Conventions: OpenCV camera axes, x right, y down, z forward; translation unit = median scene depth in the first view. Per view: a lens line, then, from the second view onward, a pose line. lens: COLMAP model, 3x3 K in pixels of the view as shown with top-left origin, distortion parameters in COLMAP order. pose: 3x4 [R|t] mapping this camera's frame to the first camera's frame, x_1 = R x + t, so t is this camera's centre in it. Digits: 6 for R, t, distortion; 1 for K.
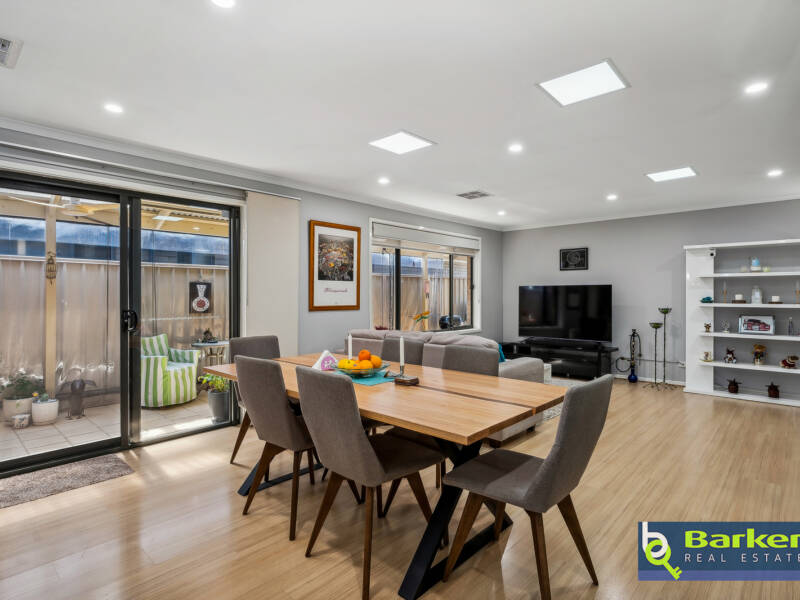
lens RADIAL K [[435.7, 0, 403.3], [0, 435.7, 292.9], [0, 0, 1]] dist [0.001867, 0.000789]
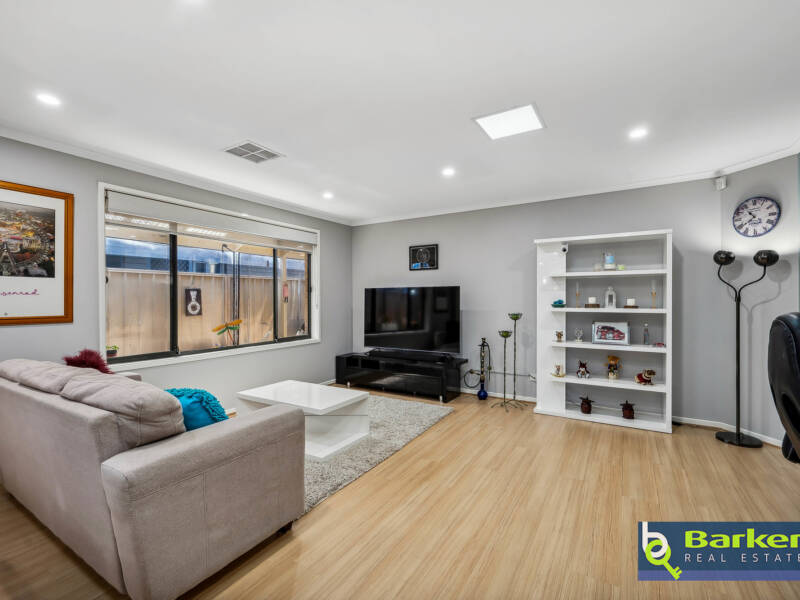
lens RADIAL K [[368.7, 0, 403.1], [0, 368.7, 300.3], [0, 0, 1]] dist [-0.000116, 0.000030]
pose [[0.980214, -0.004607, 0.197889, 0.261627], [0.002709, 0.999948, 0.009865, 0.001751], [-0.197924, -0.009134, 0.980175, 0.362790]]
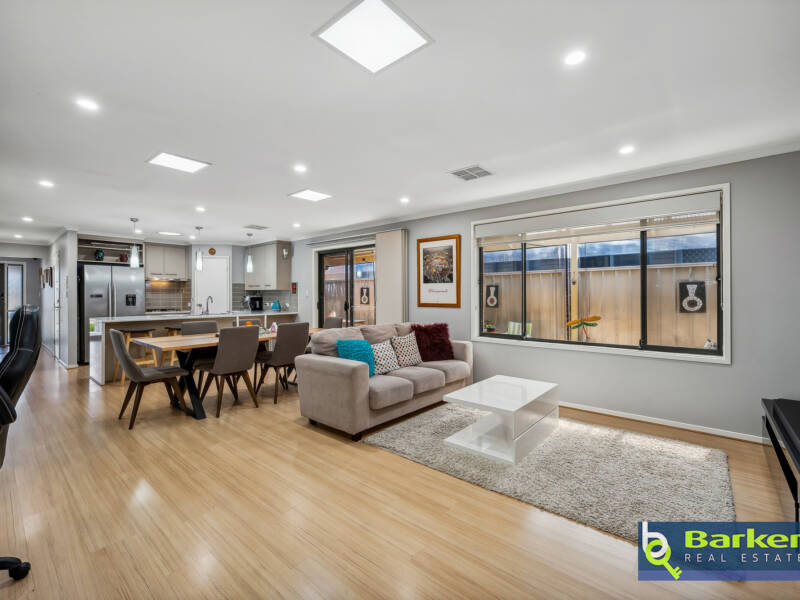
lens RADIAL K [[356.5, 0, 402.3], [0, 356.5, 295.3], [0, 0, 1]] dist [-0.002132, -0.000713]
pose [[0.034593, 0.002192, -0.999399, 0.785480], [0.007574, 0.999968, 0.002455, 0.002868], [0.999373, -0.007655, 0.034576, 0.800029]]
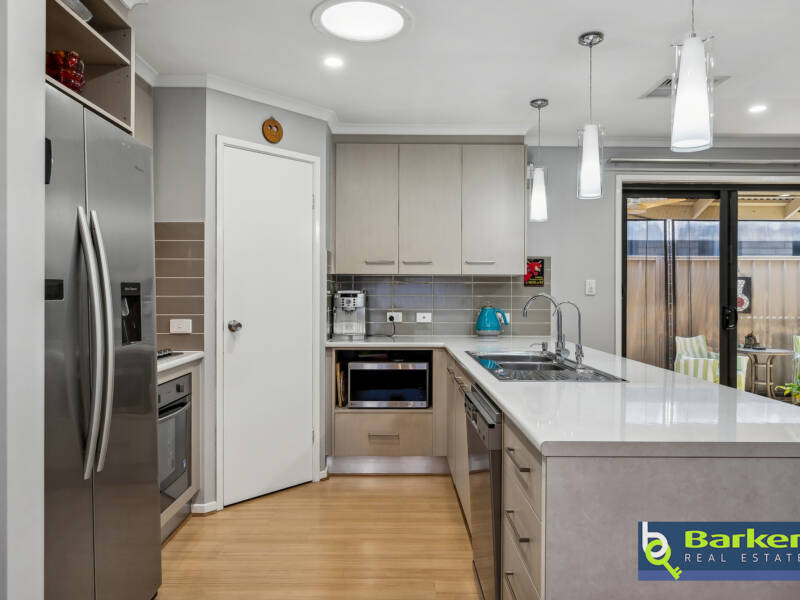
lens RADIAL K [[563.1, 0, 402.8], [0, 563.1, 293.8], [0, 0, 1]] dist [-0.000299, -0.001081]
pose [[0.685313, 0.005820, -0.728226, -0.137987], [-0.000264, 0.999970, 0.007743, 0.000561], [0.728249, -0.005114, 0.685294, -0.262525]]
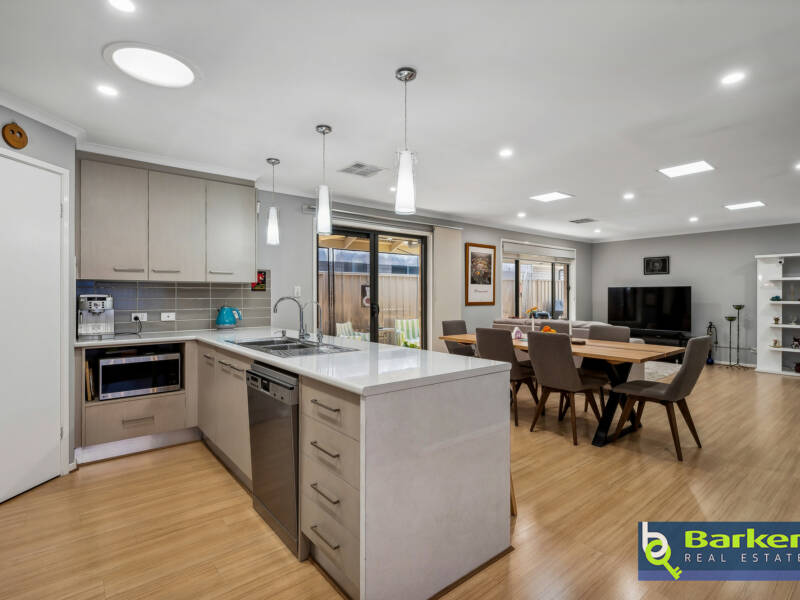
lens RADIAL K [[407.3, 0, 399.1], [0, 407.3, 293.9], [0, 0, 1]] dist [0.001462, 0.000205]
pose [[0.988682, -0.000023, -0.150029, -0.202728], [0.000400, 0.999997, 0.002484, -0.000229], [0.150029, -0.002516, 0.988678, -0.326676]]
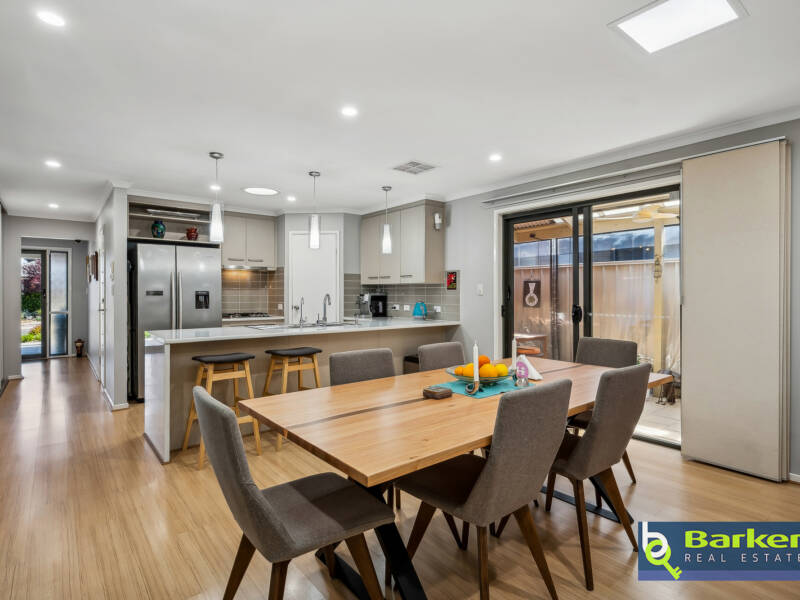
lens RADIAL K [[424.1, 0, 402.9], [0, 424.1, 292.7], [0, 0, 1]] dist [-0.000940, -0.000684]
pose [[-0.140765, 0.000882, -0.990043, 0.364863], [0.005805, 0.999983, 0.000065, 0.002490], [0.990026, -0.005738, -0.140768, 0.457124]]
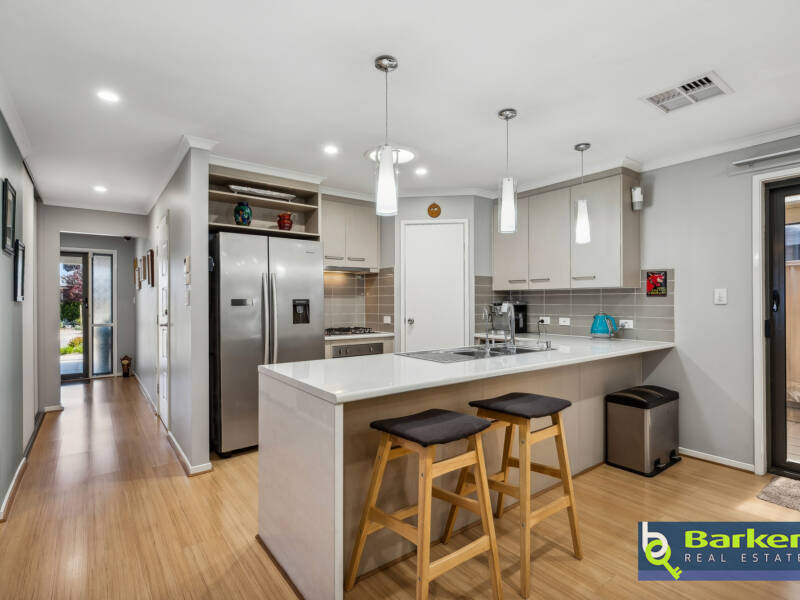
lens RADIAL K [[411.1, 0, 403.0], [0, 411.1, 301.5], [0, 0, 1]] dist [-0.001317, -0.000750]
pose [[-0.178621, 0.002686, -0.983914, 0.109935], [0.008155, 0.999966, 0.001249, 0.000030], [0.983884, -0.007801, -0.178637, 0.153463]]
